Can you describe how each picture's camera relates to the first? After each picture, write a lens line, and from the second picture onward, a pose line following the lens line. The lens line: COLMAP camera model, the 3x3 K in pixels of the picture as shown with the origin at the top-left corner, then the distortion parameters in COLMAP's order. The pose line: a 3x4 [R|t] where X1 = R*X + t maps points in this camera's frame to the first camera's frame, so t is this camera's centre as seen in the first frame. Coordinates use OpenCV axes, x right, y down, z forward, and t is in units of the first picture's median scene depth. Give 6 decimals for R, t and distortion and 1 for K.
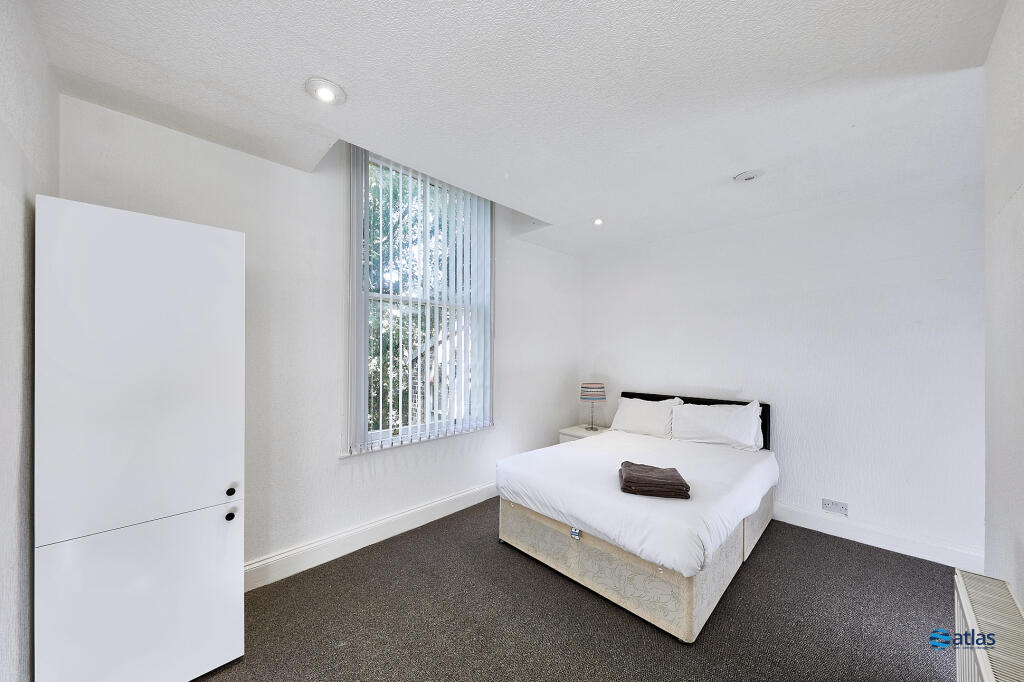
lens RADIAL K [[365.9, 0, 517.9], [0, 365.9, 354.5], [0, 0, 1]] dist [0.000458, 0.000036]
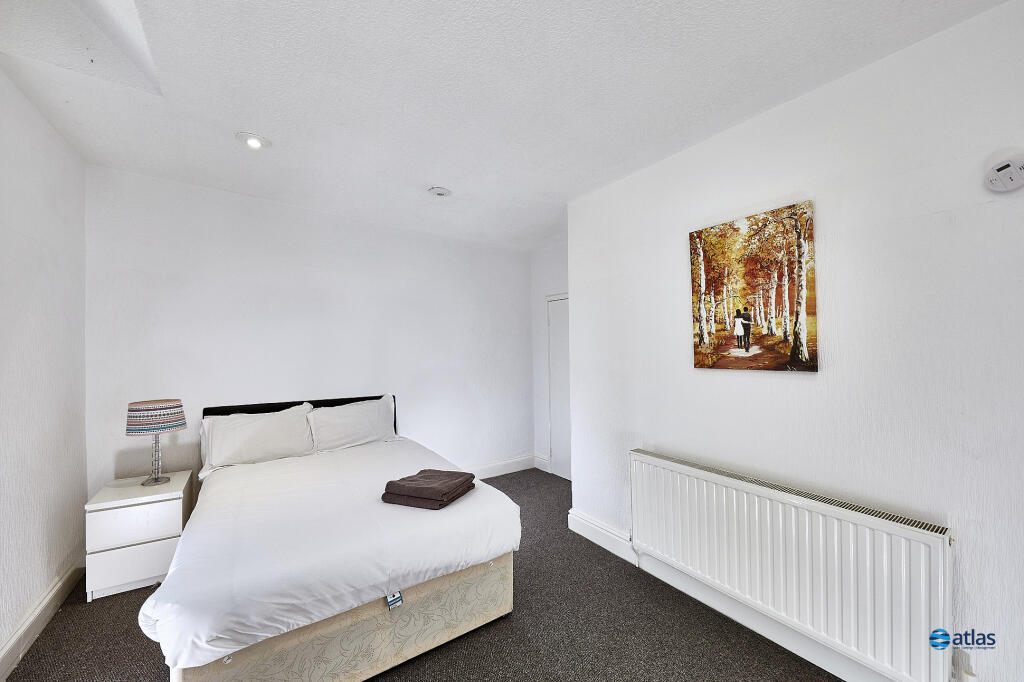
lens RADIAL K [[365.9, 0, 517.9], [0, 365.9, 354.5], [0, 0, 1]] dist [0.000458, 0.000036]
pose [[0.171736, -0.006645, 0.985121, -0.450504], [0.003367, 0.999975, 0.006159, 0.007590], [-0.985137, 0.002259, 0.171754, 0.581061]]
